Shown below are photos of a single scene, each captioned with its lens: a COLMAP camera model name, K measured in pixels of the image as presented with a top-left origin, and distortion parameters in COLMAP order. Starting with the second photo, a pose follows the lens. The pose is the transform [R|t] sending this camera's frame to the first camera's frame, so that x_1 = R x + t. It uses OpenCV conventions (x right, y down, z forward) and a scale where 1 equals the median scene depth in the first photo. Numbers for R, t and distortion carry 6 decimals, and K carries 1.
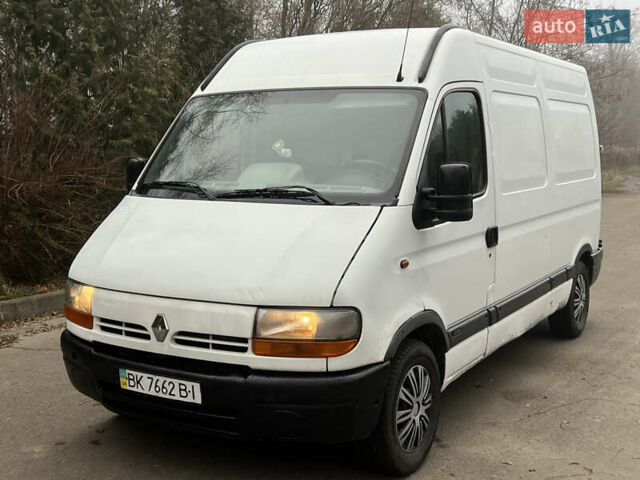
lens RADIAL K [[934.8, 0, 320.0], [0, 934.8, 240.0], [0, 0, 1]] dist [-0.246489, -0.037974]
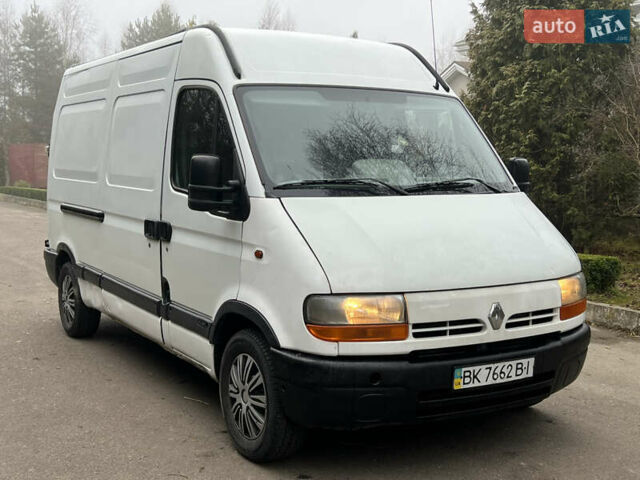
lens RADIAL K [[845.2, 0, 320.0], [0, 845.2, 240.0], [0, 0, 1]] dist [0.074390, -0.069918]
pose [[0.462344, -0.084675, 0.882649, -1.081553], [0.078518, 0.995429, 0.054365, -0.056503], [-0.883218, 0.044169, 0.466879, 0.716920]]
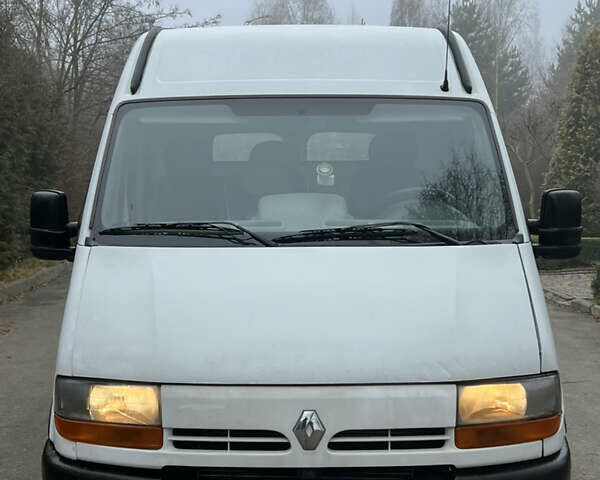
lens RADIAL K [[1046.9, 0, 300.0], [0, 1046.9, 240.0], [0, 0, 1]] dist [0.080116, 0.011181]
pose [[0.852006, -0.041485, 0.521886, -0.580654], [0.055661, 0.998383, -0.011507, -0.040102], [-0.520565, 0.038853, 0.852938, 0.314150]]
